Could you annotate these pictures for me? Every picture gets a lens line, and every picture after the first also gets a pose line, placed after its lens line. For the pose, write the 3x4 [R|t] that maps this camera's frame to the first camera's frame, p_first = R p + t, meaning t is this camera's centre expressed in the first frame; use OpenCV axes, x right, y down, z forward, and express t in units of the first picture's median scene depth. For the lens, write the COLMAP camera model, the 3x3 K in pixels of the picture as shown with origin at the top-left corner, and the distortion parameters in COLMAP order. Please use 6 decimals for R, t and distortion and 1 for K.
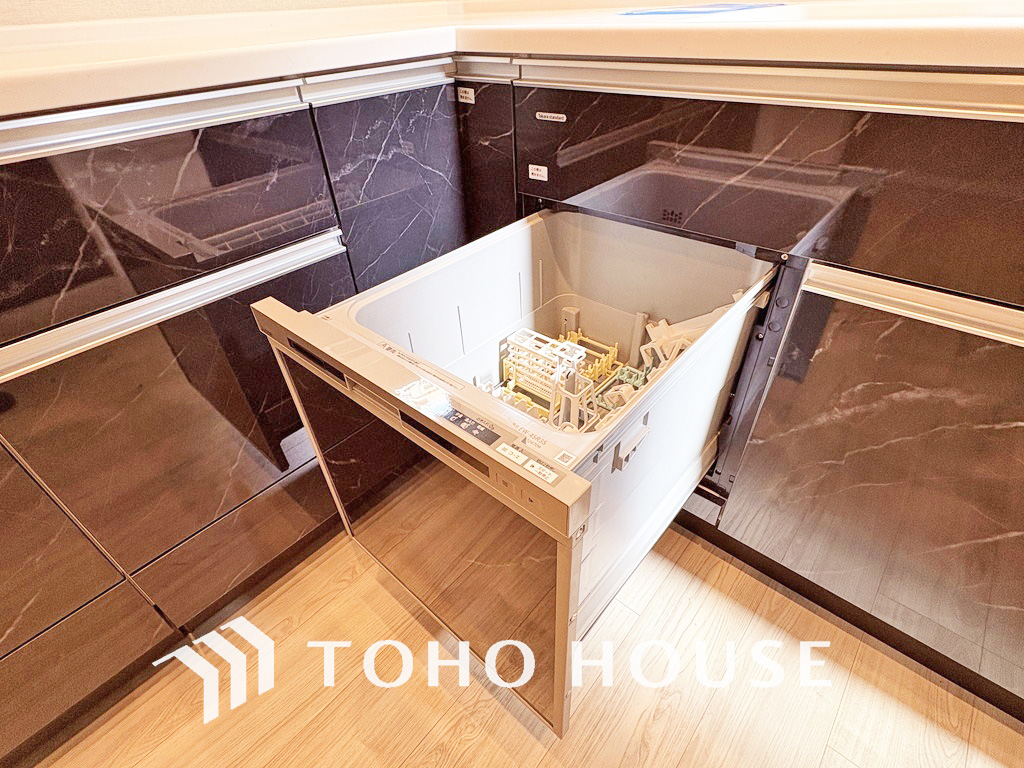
lens RADIAL K [[500.5, 0, 513.7], [0, 500.5, 385.4], [0, 0, 1]] dist [-0.015334, -0.000123]
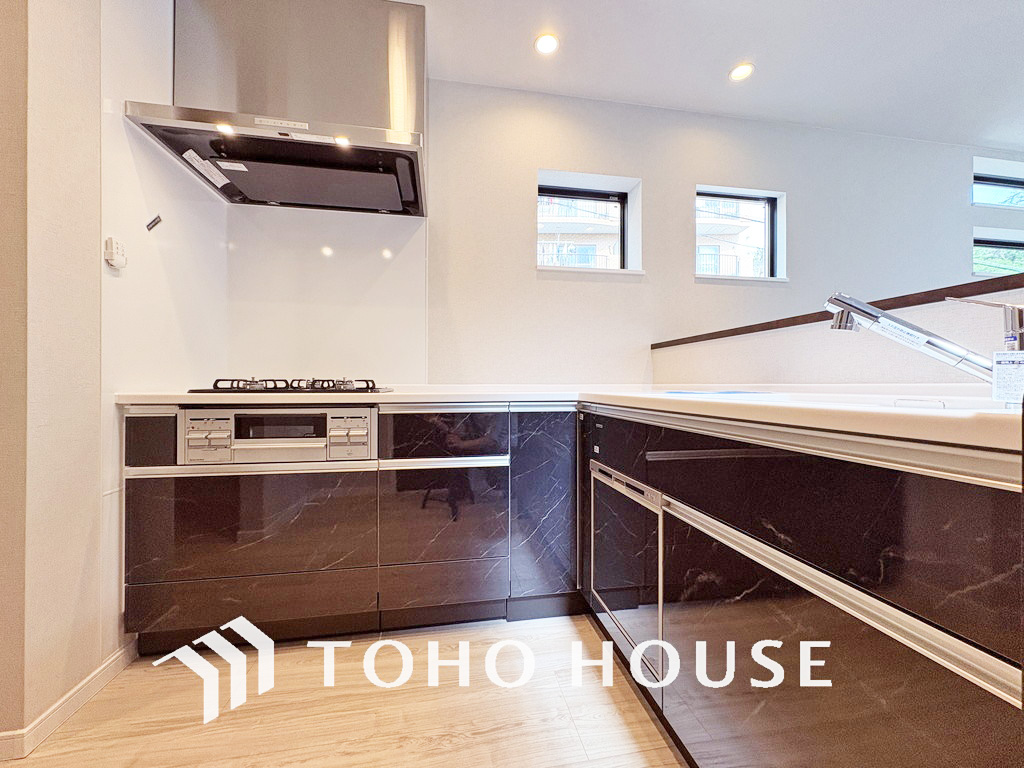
lens RADIAL K [[405.6, 0, 512.0], [0, 405.6, 382.5], [0, 0, 1]] dist [0.000391, -0.000705]
pose [[0.776718, 0.035429, -0.628851, 0.873050], [-0.408934, 0.787731, -0.460710, 0.305007], [0.479042, 0.615000, 0.626333, -0.449869]]
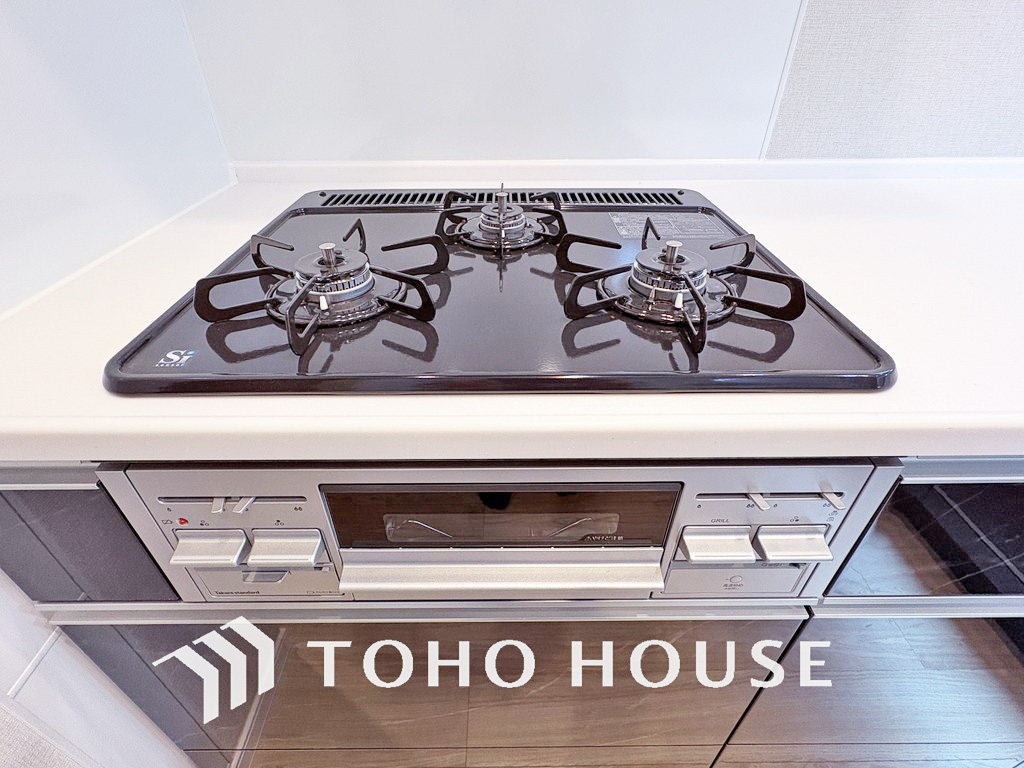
lens RADIAL K [[500.5, 0, 507.3], [0, 500.5, 380.0], [0, 0, 1]] dist [-0.015334, -0.000123]
pose [[0.661547, 0.465496, -0.587937, -0.748379], [-0.475479, 0.866645, 0.151152, -0.156362], [0.579893, 0.179557, 0.794659, -0.160211]]
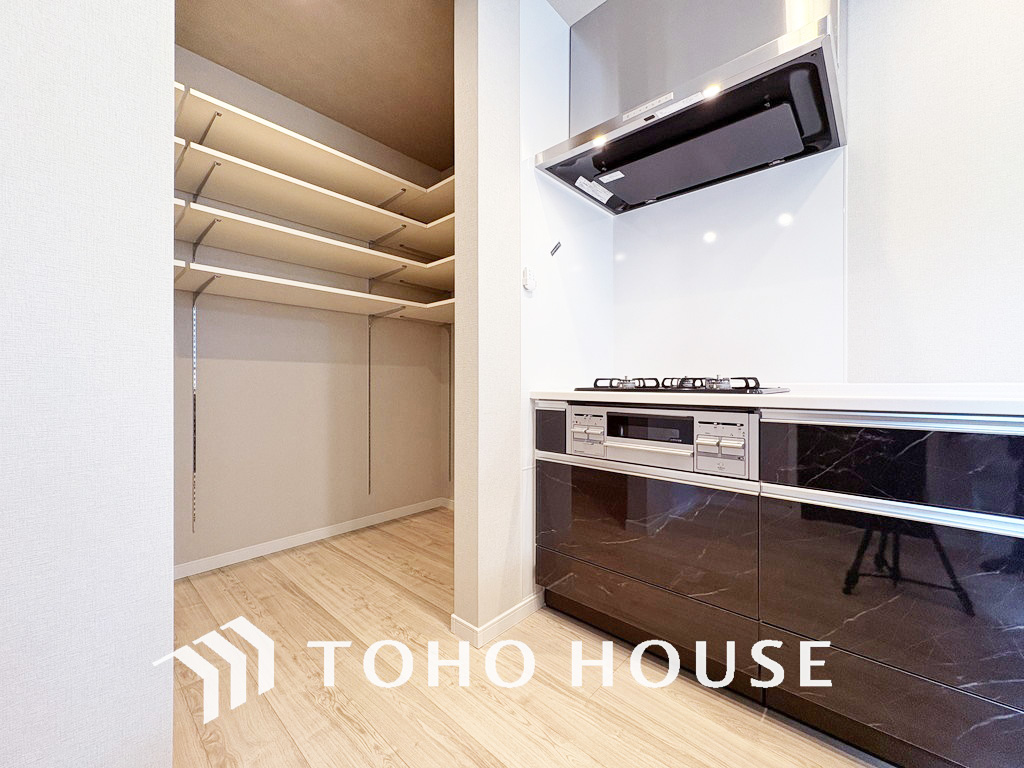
lens RADIAL K [[405.6, 0, 515.0], [0, 405.6, 383.6], [0, 0, 1]] dist [0.000391, -0.000705]
pose [[-0.018870, 0.037938, -0.999102, 0.663579], [-0.611933, 0.789818, 0.041549, 0.173890], [0.790685, 0.612167, 0.008311, -0.262924]]
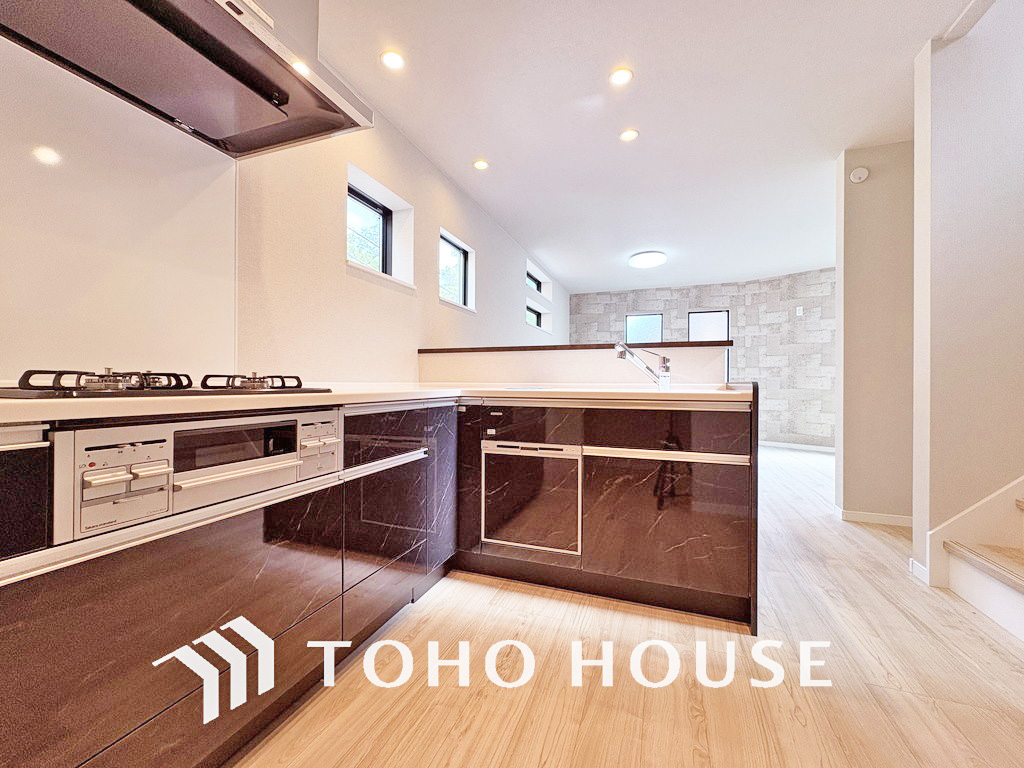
lens RADIAL K [[405.6, 0, 510.6], [0, 405.6, 382.0], [0, 0, 1]] dist [0.000391, -0.000705]
pose [[0.936096, 0.045253, 0.348822, -0.687080], [0.180416, 0.789532, -0.586592, 0.754100], [-0.301951, 0.612039, 0.730913, -0.934191]]
